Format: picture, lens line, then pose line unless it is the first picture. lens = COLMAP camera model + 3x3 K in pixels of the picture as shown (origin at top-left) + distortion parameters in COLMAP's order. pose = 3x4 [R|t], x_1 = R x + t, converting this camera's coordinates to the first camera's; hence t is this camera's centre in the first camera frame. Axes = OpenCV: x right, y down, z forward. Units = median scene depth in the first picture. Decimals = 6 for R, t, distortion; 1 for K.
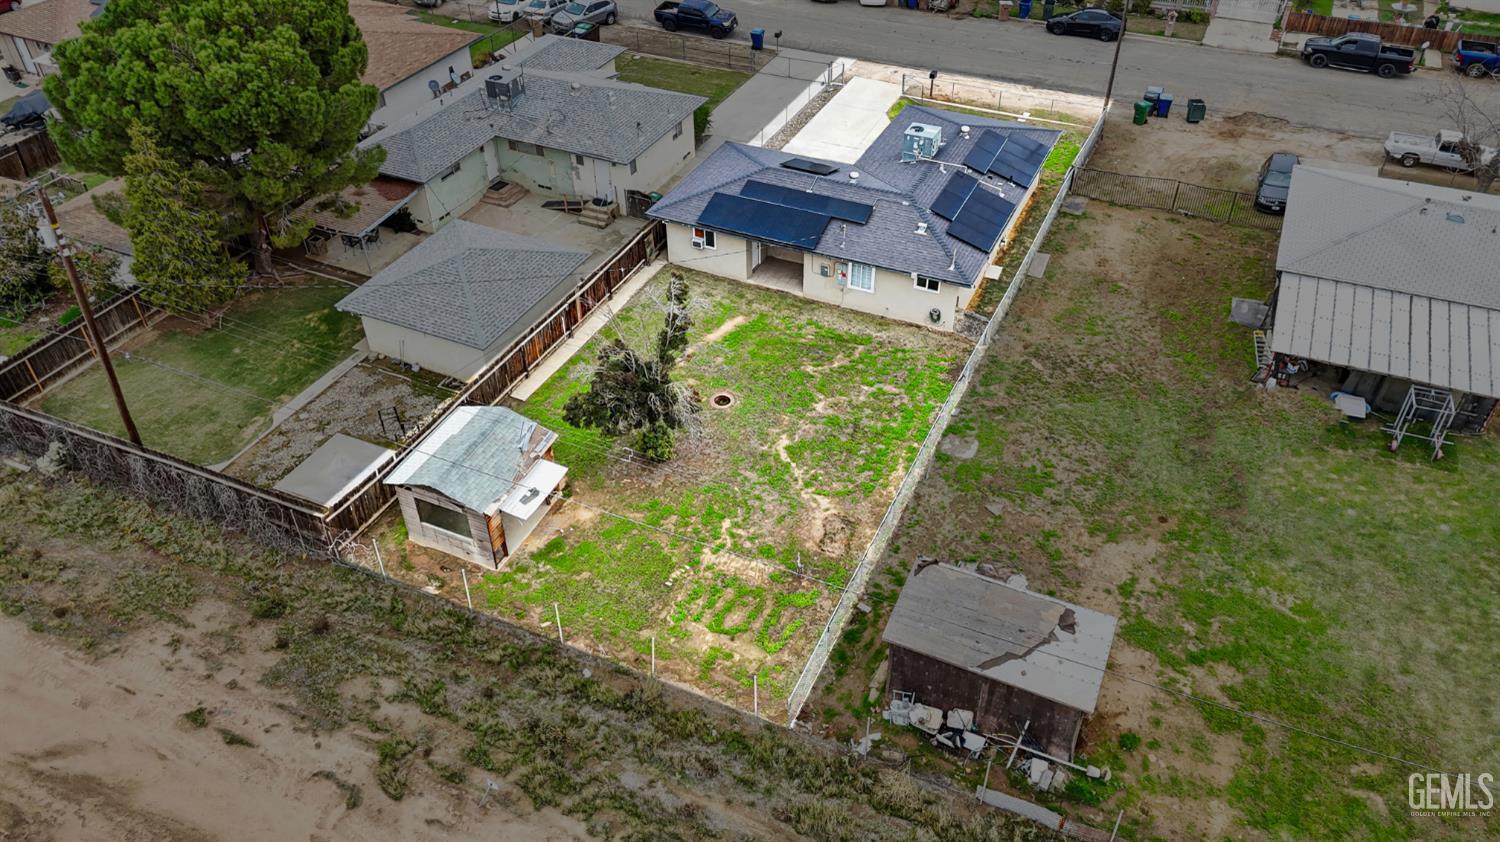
lens RADIAL K [[1085.7, 0, 750.0], [0, 1085.7, 421.0], [0, 0, 1]] dist [0.098100, -0.124296]
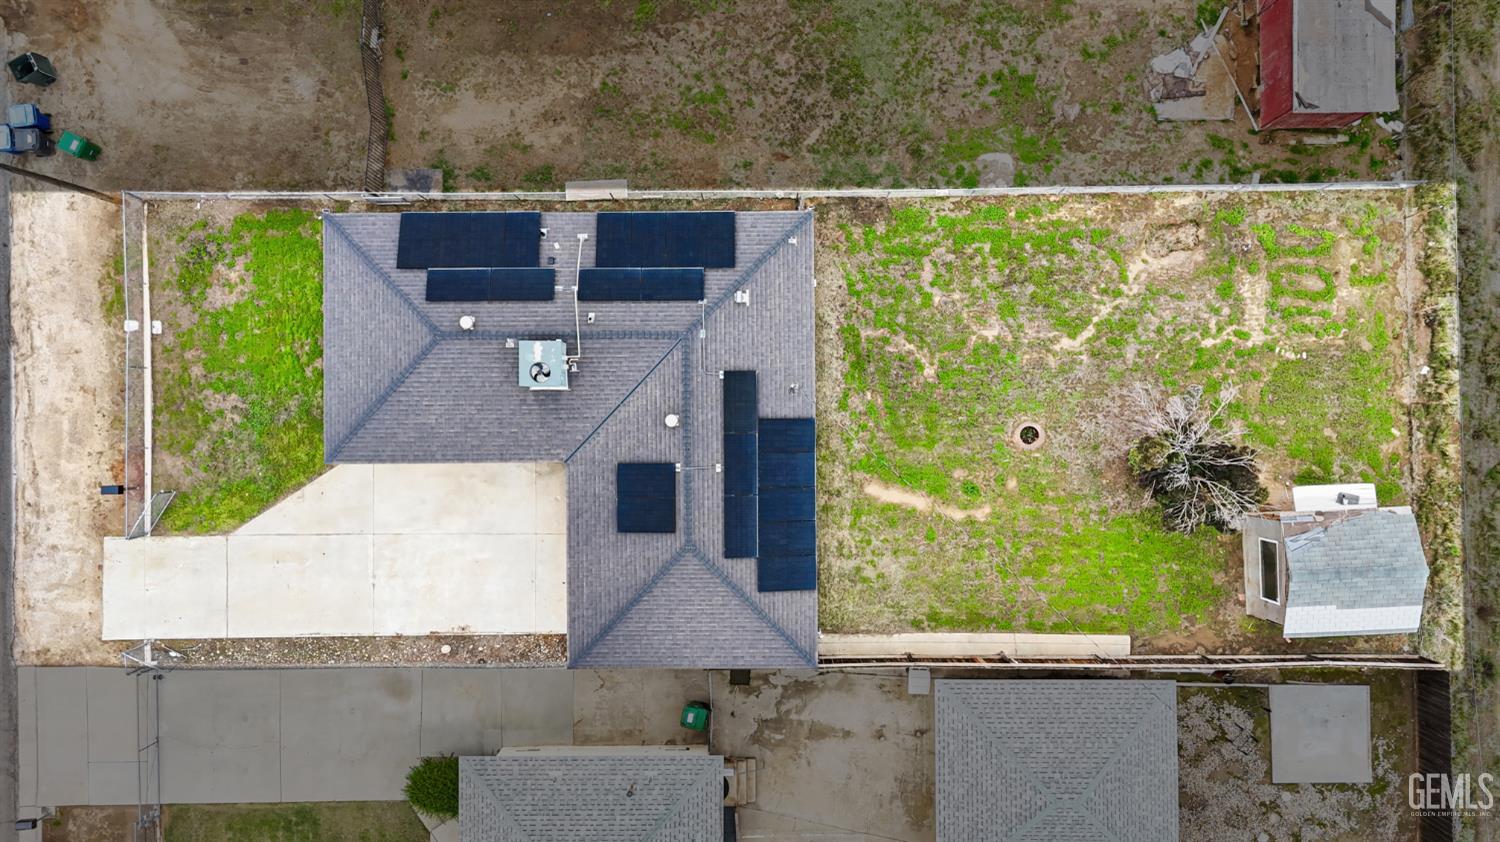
lens RADIAL K [[1085.7, 0, 750.0], [0, 1085.7, 421.0], [0, 0, 1]] dist [0.098100, -0.124296]
pose [[-0.430463, -0.902494, 0.014337, 0.077717], [0.587700, -0.268189, 0.763337, -0.915421], [-0.685062, 0.337014, 0.645841, 0.627028]]
